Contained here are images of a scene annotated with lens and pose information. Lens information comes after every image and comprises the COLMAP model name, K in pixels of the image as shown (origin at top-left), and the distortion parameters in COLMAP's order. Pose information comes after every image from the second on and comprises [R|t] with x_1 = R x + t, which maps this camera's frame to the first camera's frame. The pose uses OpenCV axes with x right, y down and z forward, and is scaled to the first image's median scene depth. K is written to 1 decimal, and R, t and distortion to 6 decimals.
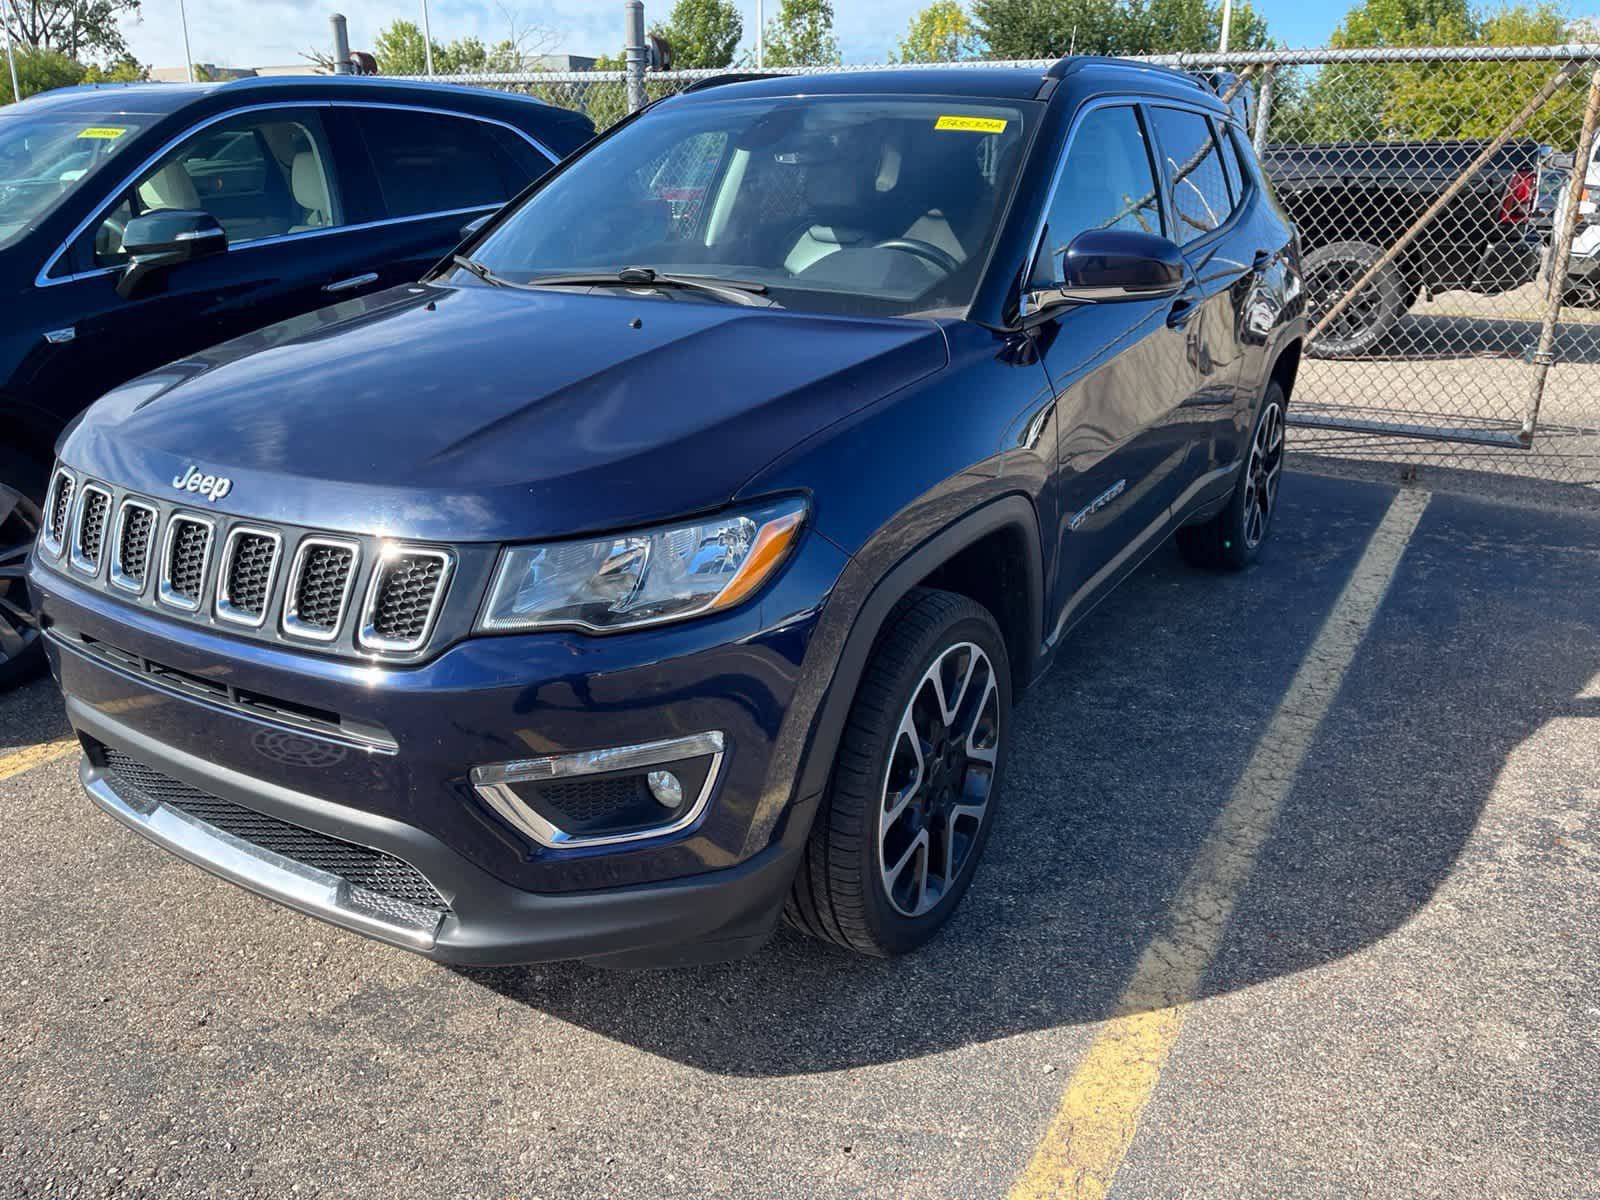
lens RADIAL K [[1229.2, 0, 815.3], [0, 1229.2, 611.8], [0, 0, 1]] dist [0.078592, -0.117838]
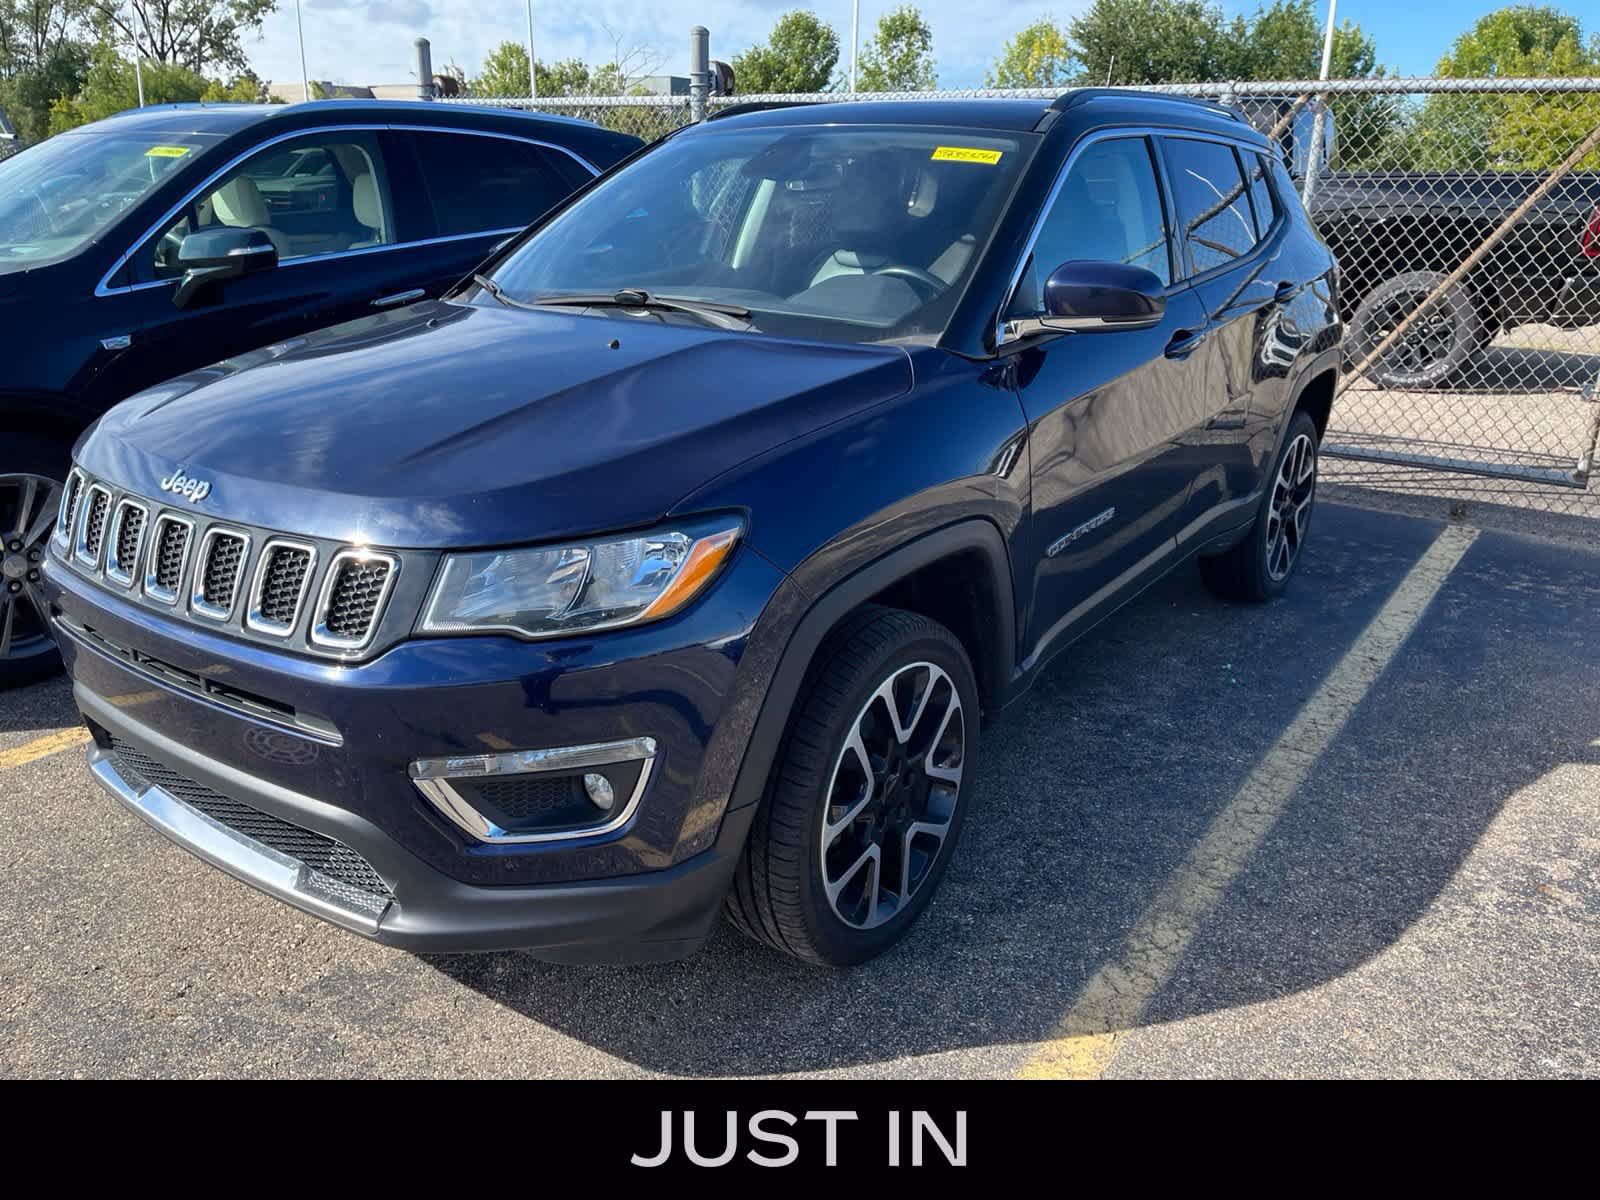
lens RADIAL K [[1229.5, 0, 812.5], [0, 1229.5, 612.1], [0, 0, 1]] dist [0.083103, -0.124486]
pose [[0.996991, 0.034759, -0.069287, 0.080397], [-0.035746, 0.999275, -0.013066, -0.000027], [0.068782, 0.015504, 0.997511, -0.019495]]
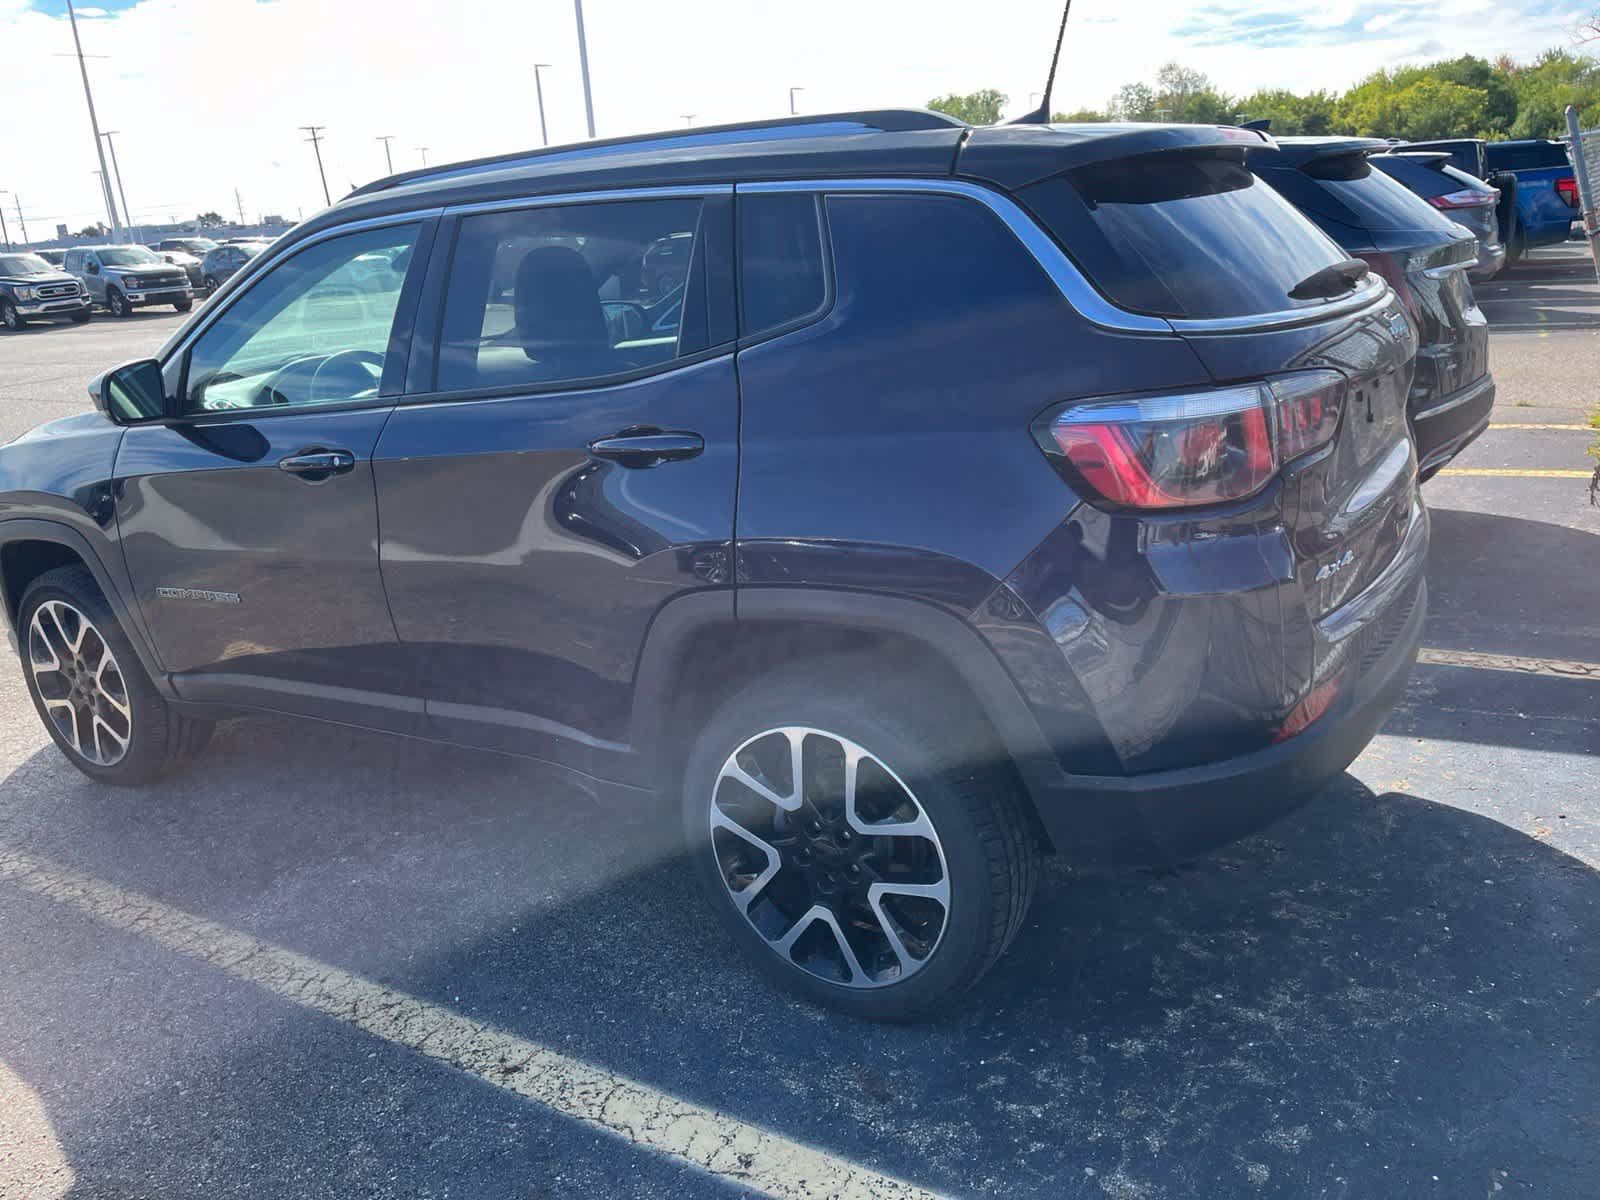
lens RADIAL K [[1235.6, 0, 804.8], [0, 1235.6, 618.4], [0, 0, 1]] dist [0.070865, -0.122421]
pose [[-0.026410, 0.295480, -0.954984, 1.274036], [-0.289669, 0.912068, 0.290212, -0.539036], [0.956762, 0.284294, 0.061504, 1.432718]]
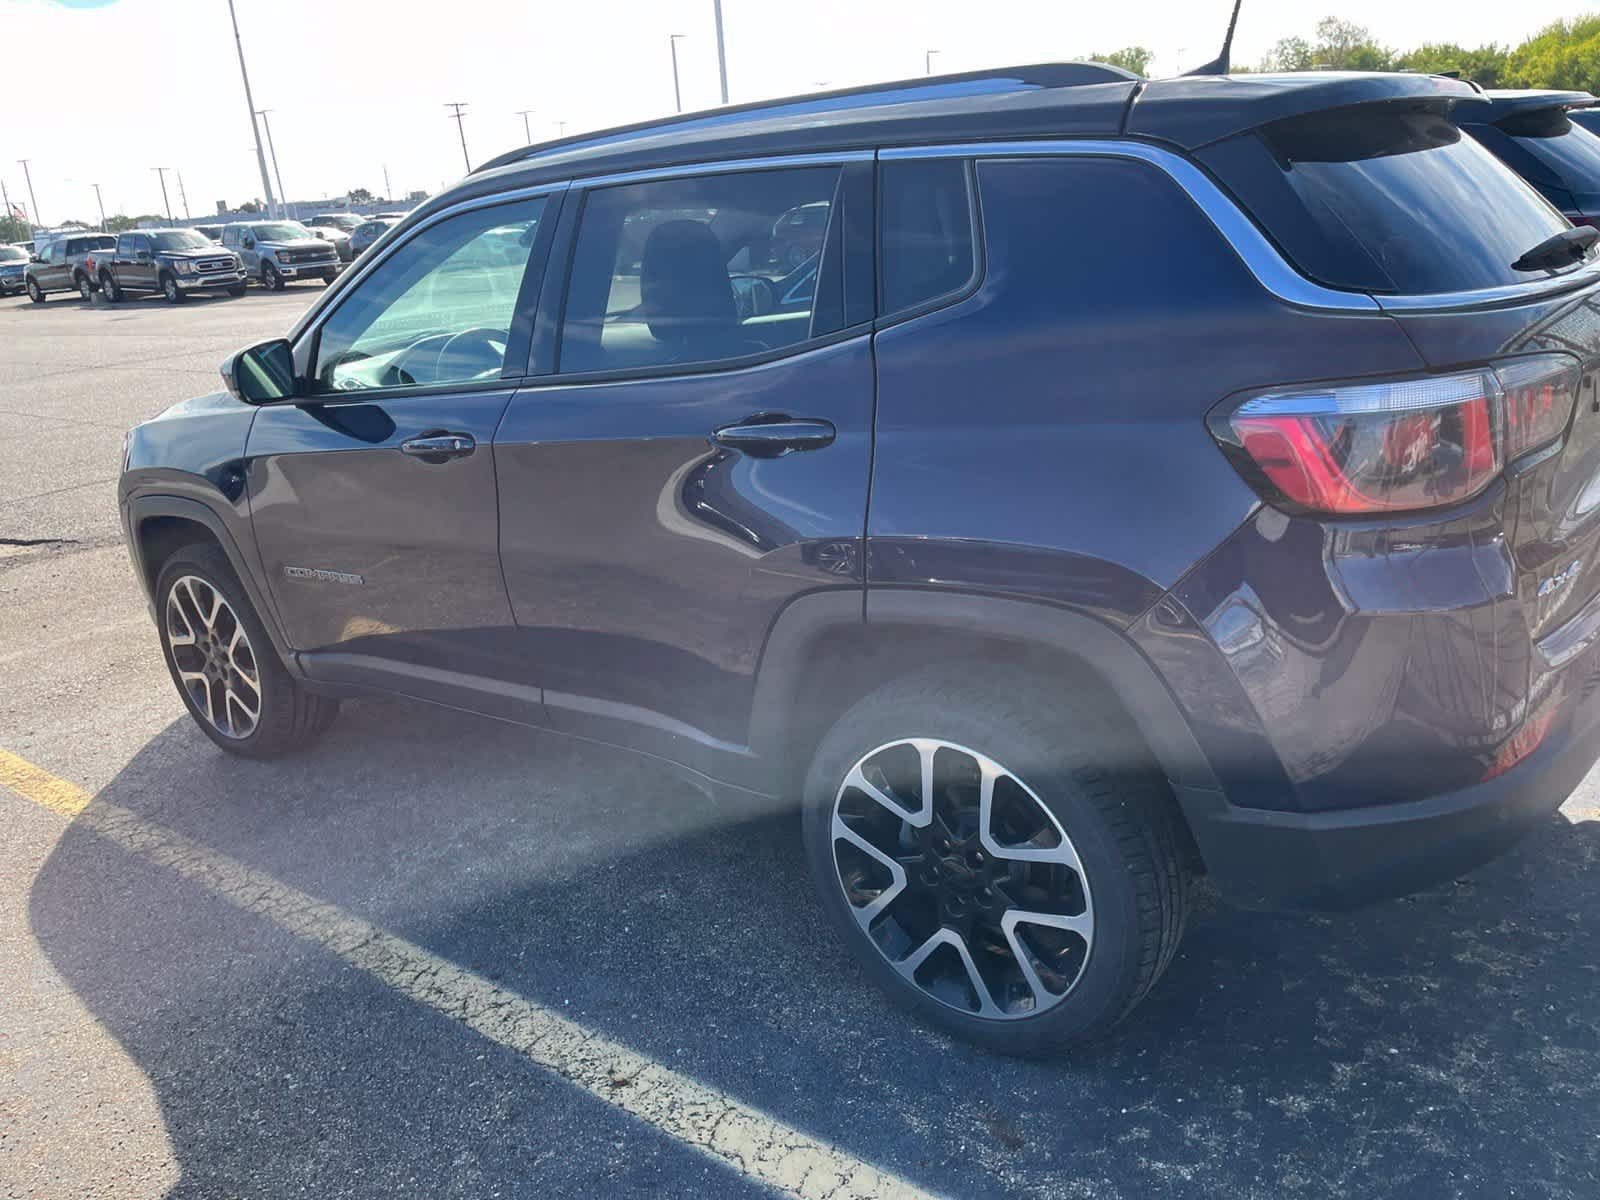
lens RADIAL K [[1243.6, 0, 789.4], [0, 1243.6, 604.4], [0, 0, 1]] dist [0.058195, -0.096133]
pose [[-0.137732, 0.304234, -0.942588, 1.221713], [-0.274932, 0.902517, 0.331474, -0.537624], [0.951547, 0.304802, -0.040662, 1.424880]]
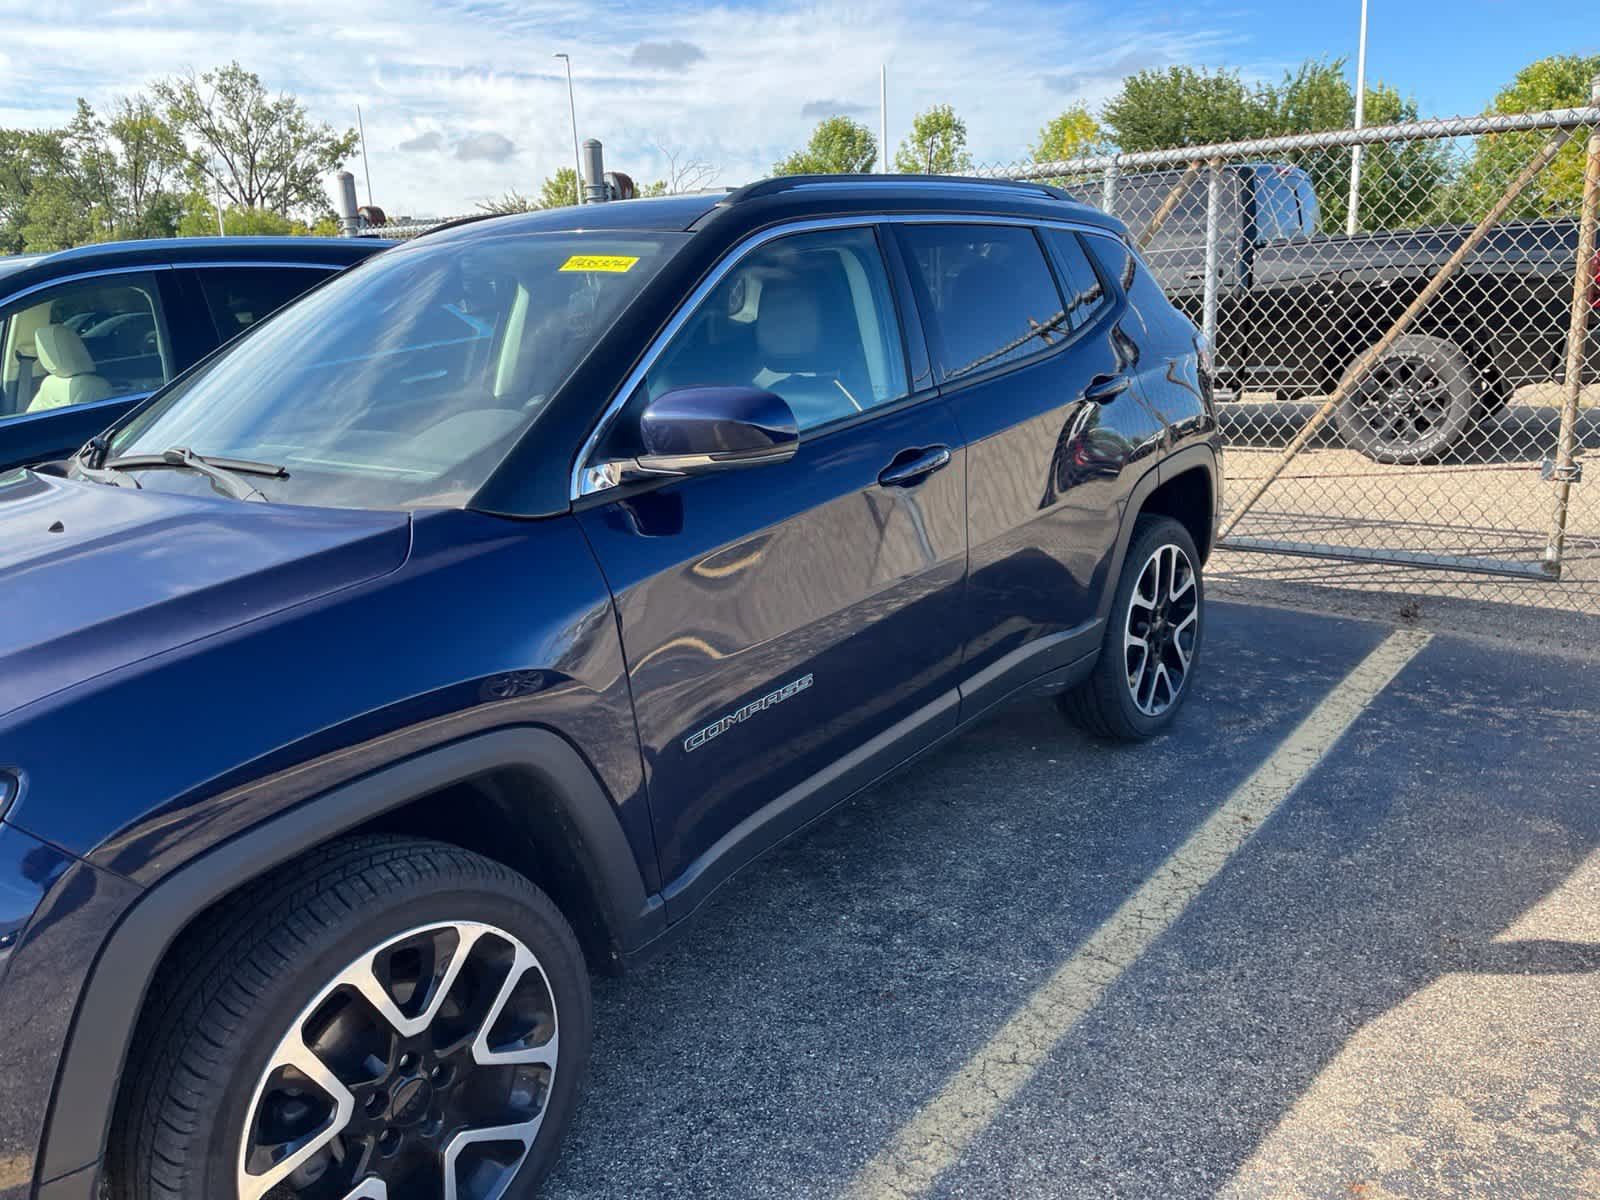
lens RADIAL K [[1224.7, 0, 797.5], [0, 1224.7, 587.1], [0, 0, 1]] dist [0.083213, -0.121997]
pose [[0.988233, -0.018588, -0.151821, 0.373765], [0.003347, 0.994979, -0.100031, -0.085160], [0.152918, 0.098346, 0.983333, 0.205967]]
